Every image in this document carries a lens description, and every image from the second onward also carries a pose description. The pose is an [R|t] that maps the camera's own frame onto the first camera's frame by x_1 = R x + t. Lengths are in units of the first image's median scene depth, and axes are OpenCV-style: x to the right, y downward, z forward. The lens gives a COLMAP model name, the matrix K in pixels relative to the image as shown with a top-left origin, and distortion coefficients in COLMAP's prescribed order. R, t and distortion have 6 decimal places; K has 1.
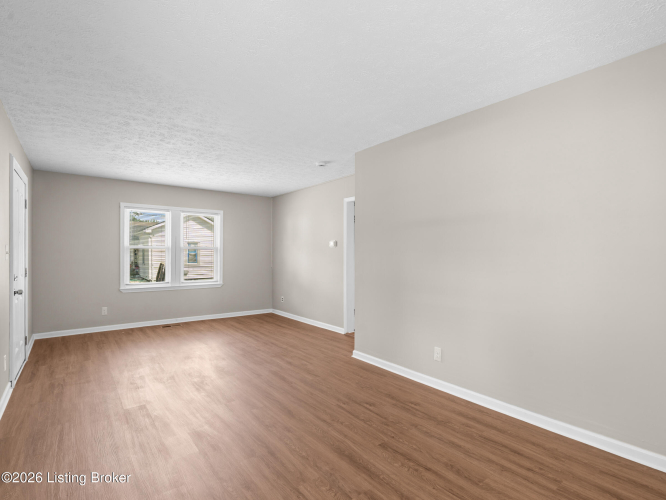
lens RADIAL K [[341.2, 0, 333.6], [0, 341.2, 258.8], [0, 0, 1]] dist [-0.000531, 0.001502]
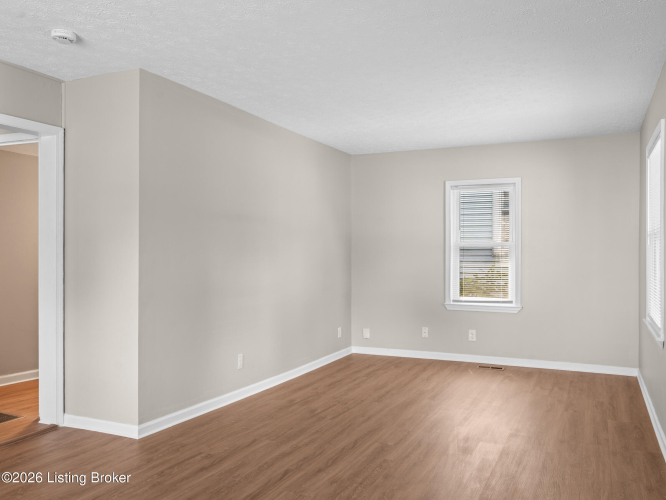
lens RADIAL K [[569.0, 0, 333.0], [0, 569.0, 250.0], [0, 0, 1]] dist [0.008074, 0.004255]
pose [[-0.470222, 0.009764, 0.882494, -1.327626], [0.006229, 0.999951, -0.007744, -0.009027], [-0.882526, 0.001856, -0.470260, 1.702579]]
